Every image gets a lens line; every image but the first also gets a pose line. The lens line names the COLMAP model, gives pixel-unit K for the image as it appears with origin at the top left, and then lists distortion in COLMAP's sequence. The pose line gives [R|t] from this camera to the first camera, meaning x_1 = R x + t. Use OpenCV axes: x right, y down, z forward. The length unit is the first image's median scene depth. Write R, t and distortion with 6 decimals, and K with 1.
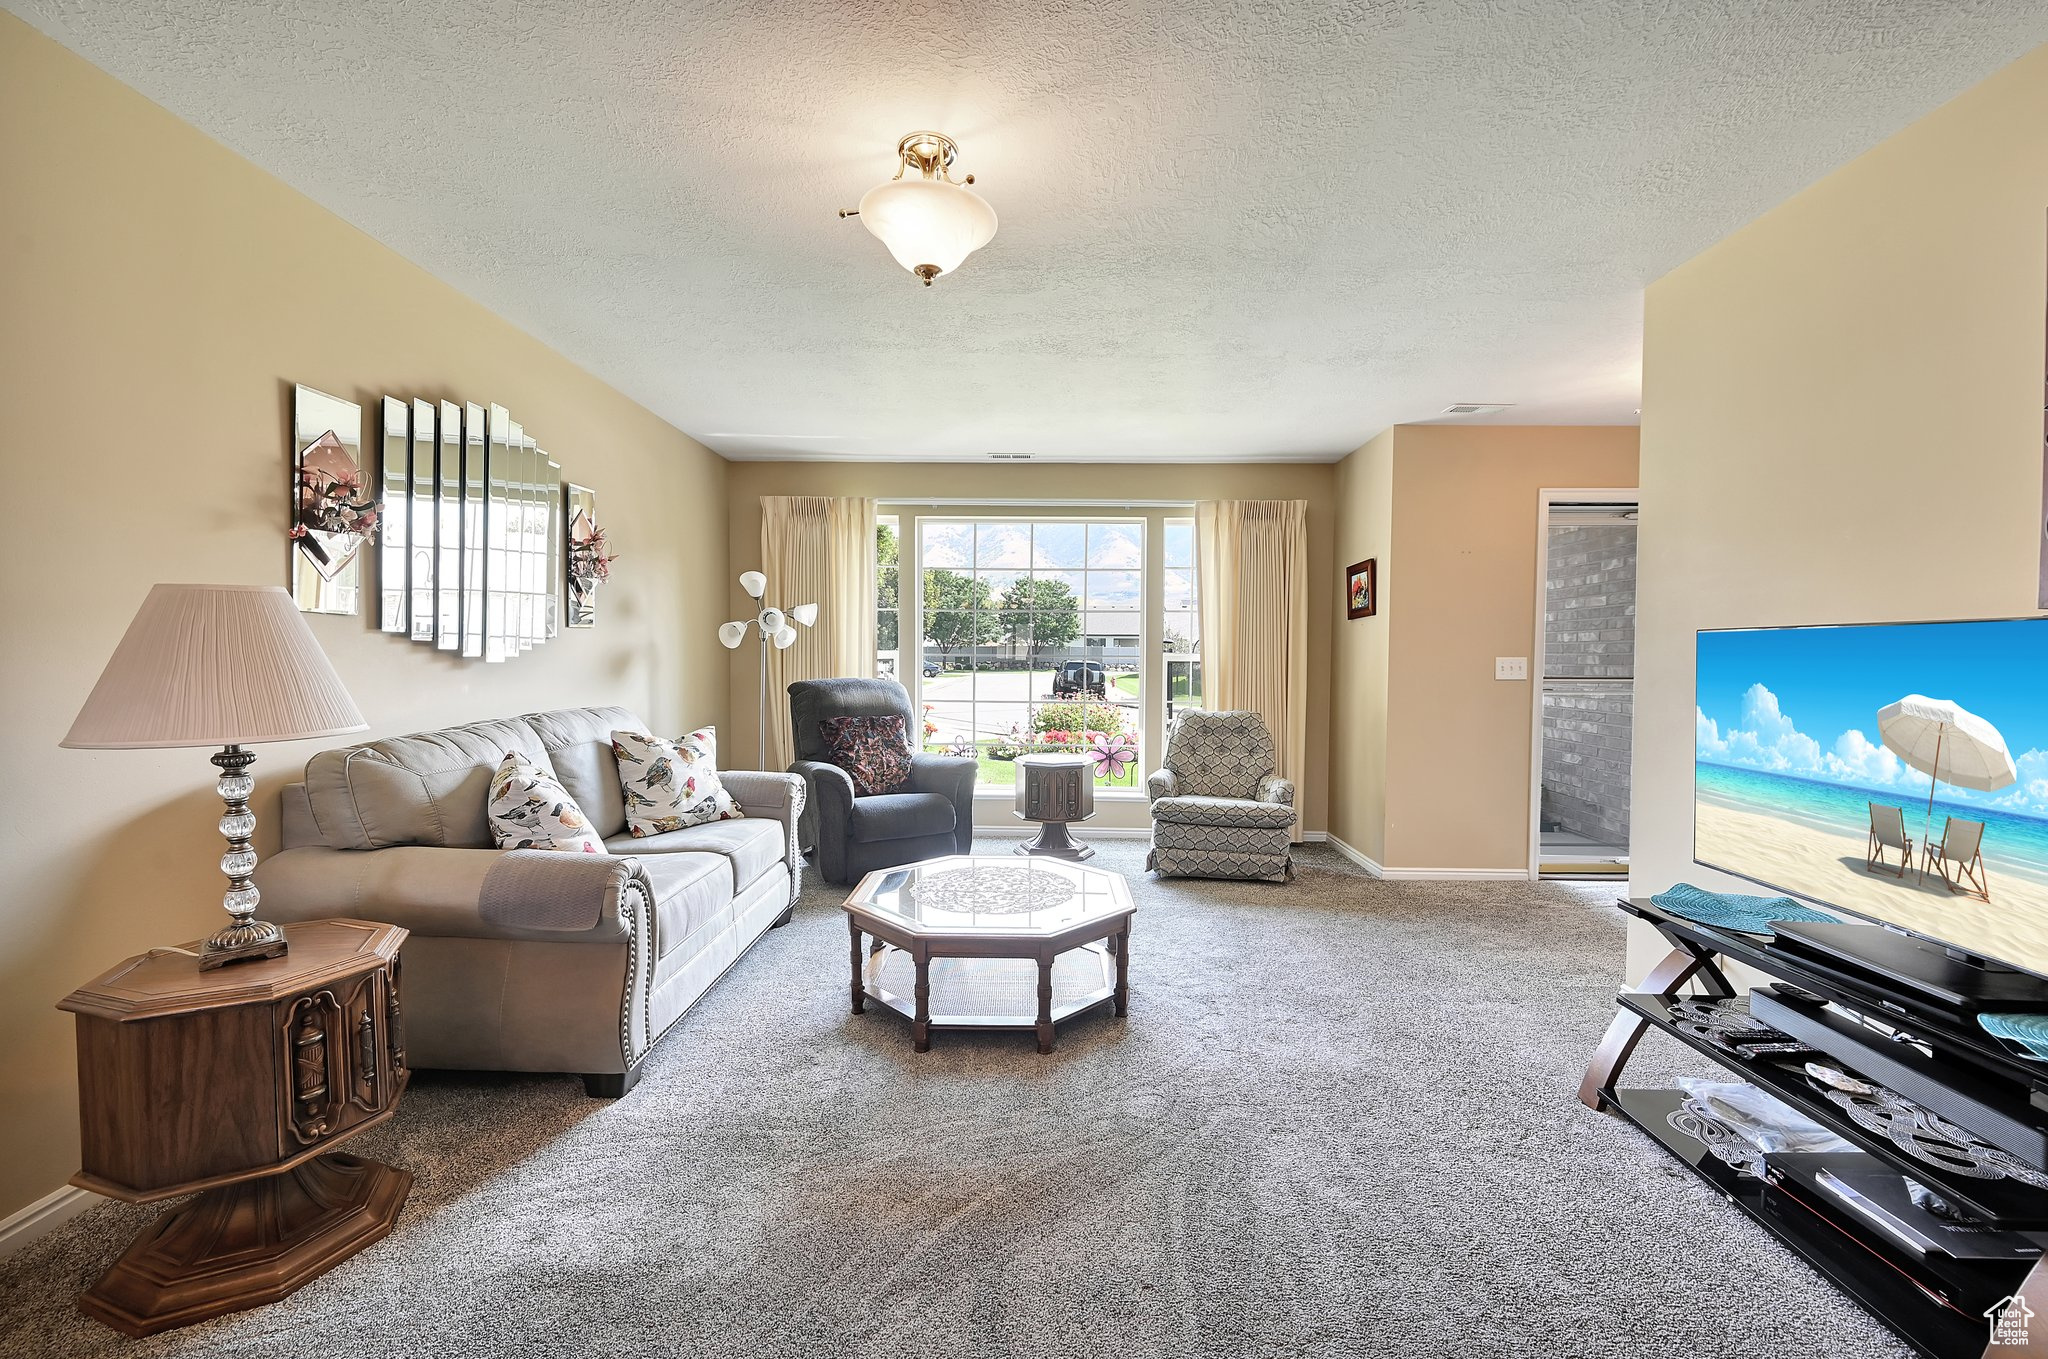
lens RADIAL K [[849.0, 0, 1003.3], [0, 849.0, 679.8], [0, 0, 1]] dist [-0.000551, 0.000090]
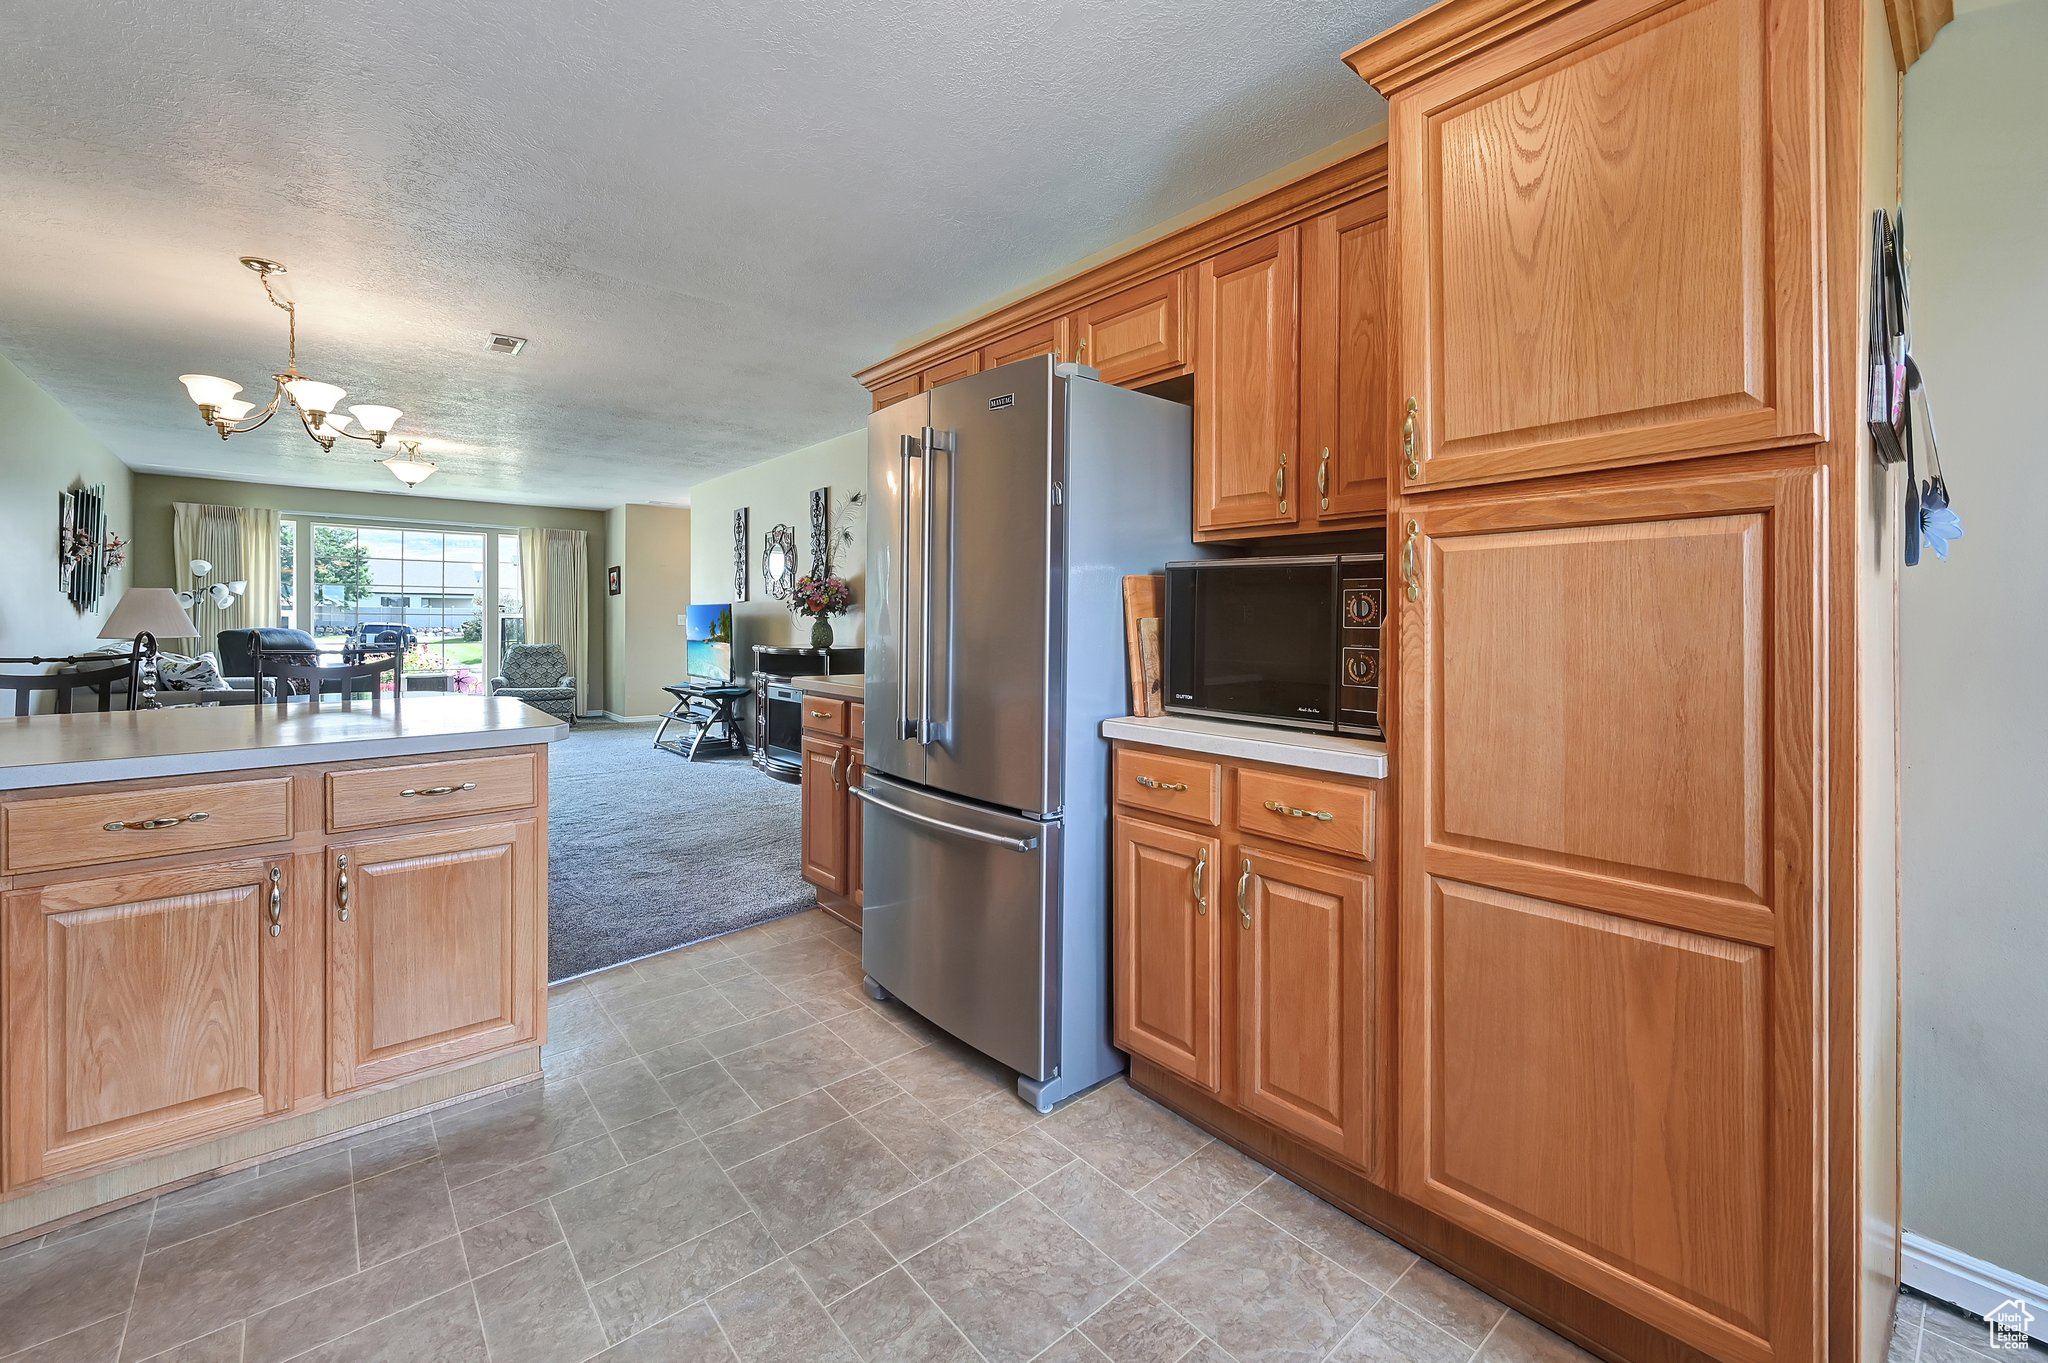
lens RADIAL K [[849.0, 0, 1022.4], [0, 849.0, 623.1], [0, 0, 1]] dist [-0.000551, 0.000090]
pose [[0.732990, -0.005422, 0.680217, -0.238593], [0.020436, 0.999692, -0.014053, 0.041686], [-0.679932, 0.024201, 0.732876, -1.148738]]
